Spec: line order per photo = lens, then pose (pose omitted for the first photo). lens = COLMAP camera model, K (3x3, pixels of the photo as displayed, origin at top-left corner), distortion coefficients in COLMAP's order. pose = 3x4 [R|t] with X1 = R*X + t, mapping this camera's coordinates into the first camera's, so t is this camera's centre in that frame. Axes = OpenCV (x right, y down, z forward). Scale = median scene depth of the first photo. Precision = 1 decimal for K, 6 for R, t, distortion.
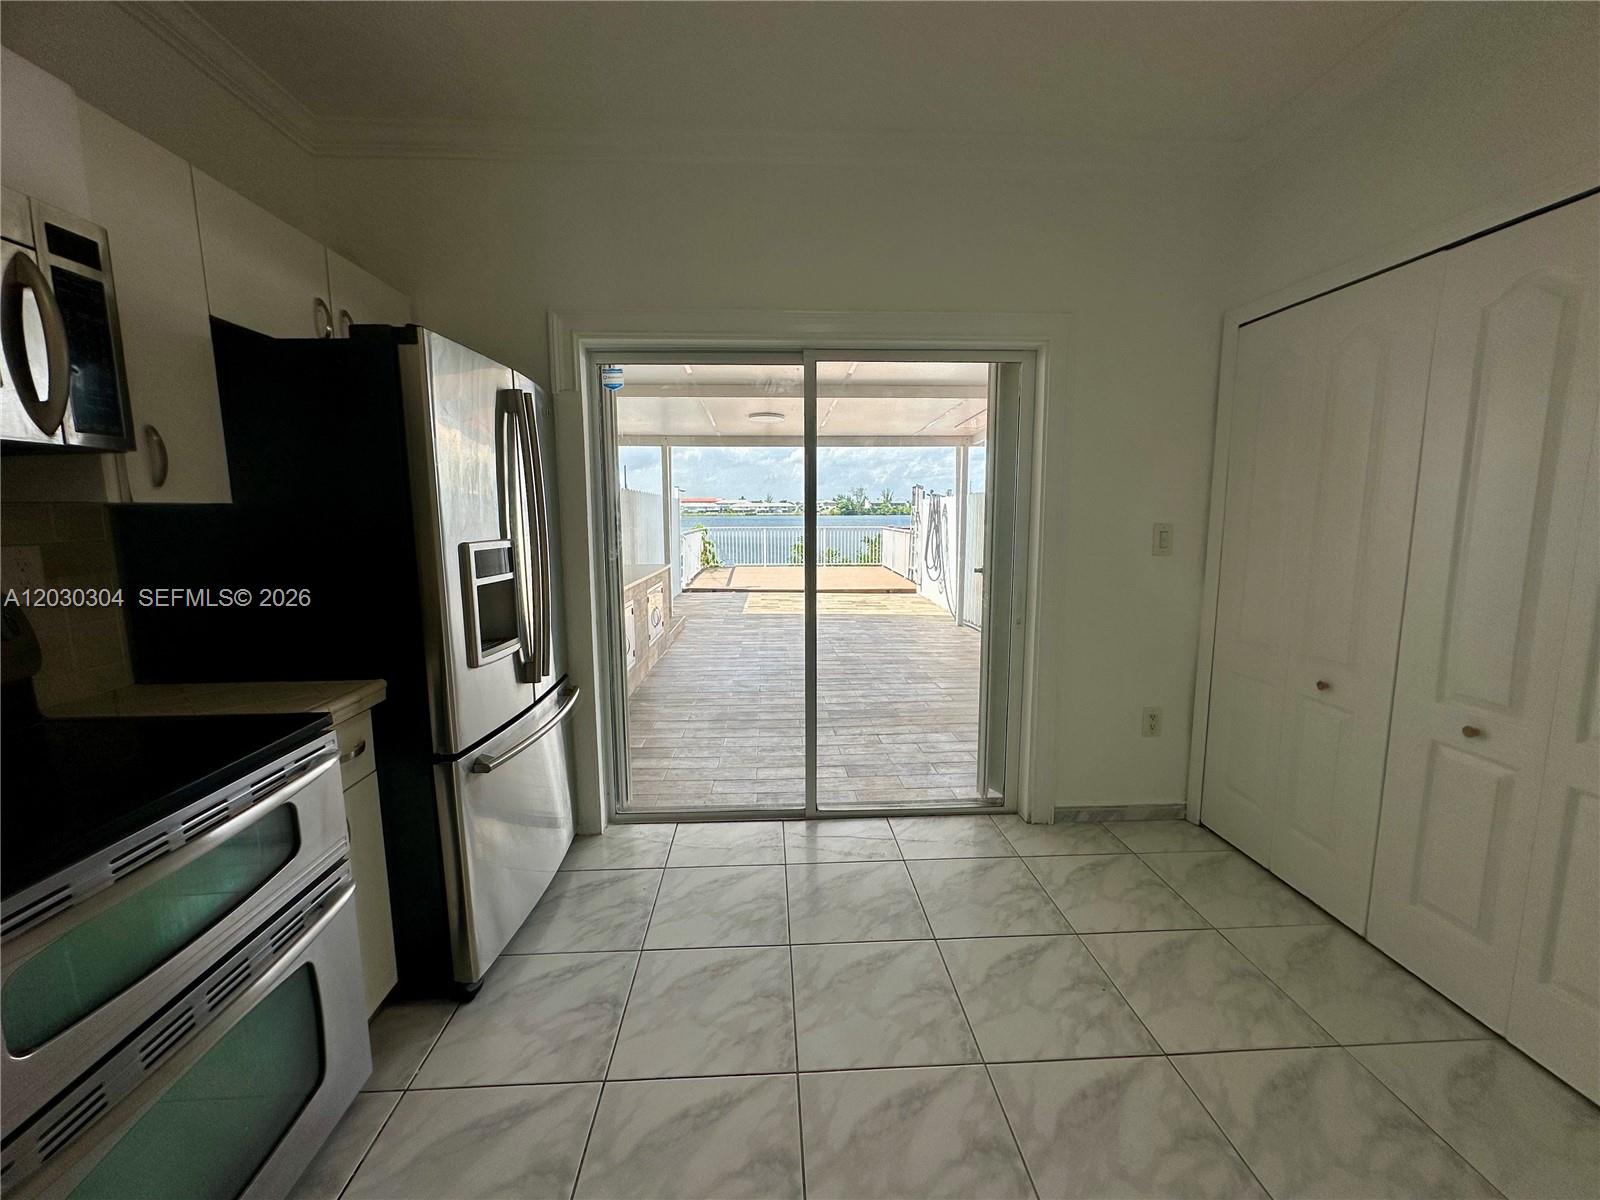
lens RADIAL K [[639.6, 0, 796.2], [0, 639.6, 596.1], [0, 0, 1]] dist [-0.004464, 0.000671]
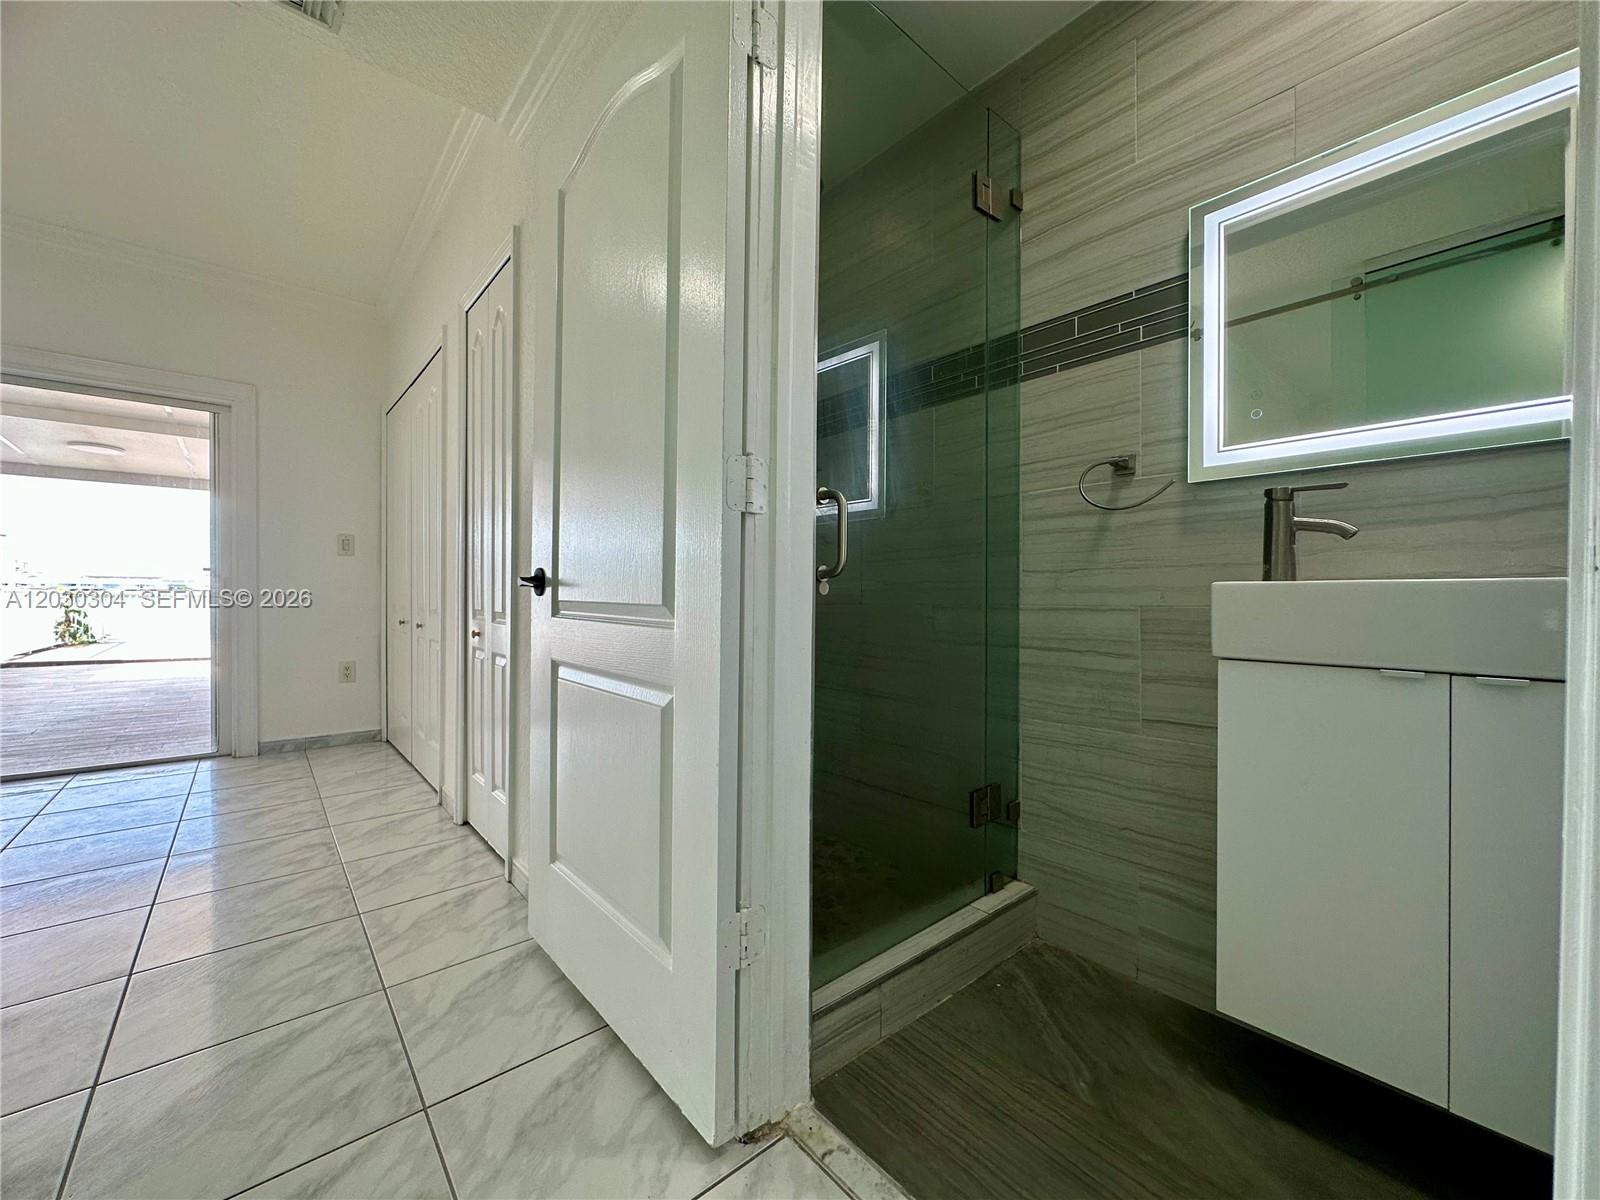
lens RADIAL K [[639.6, 0, 805.8], [0, 639.6, 590.1], [0, 0, 1]] dist [-0.004464, 0.000671]
pose [[0.787475, 0.004415, 0.616330, 0.474605], [0.078090, 0.991201, -0.106875, 0.242997], [-0.611379, 0.132291, 0.780202, -0.755085]]
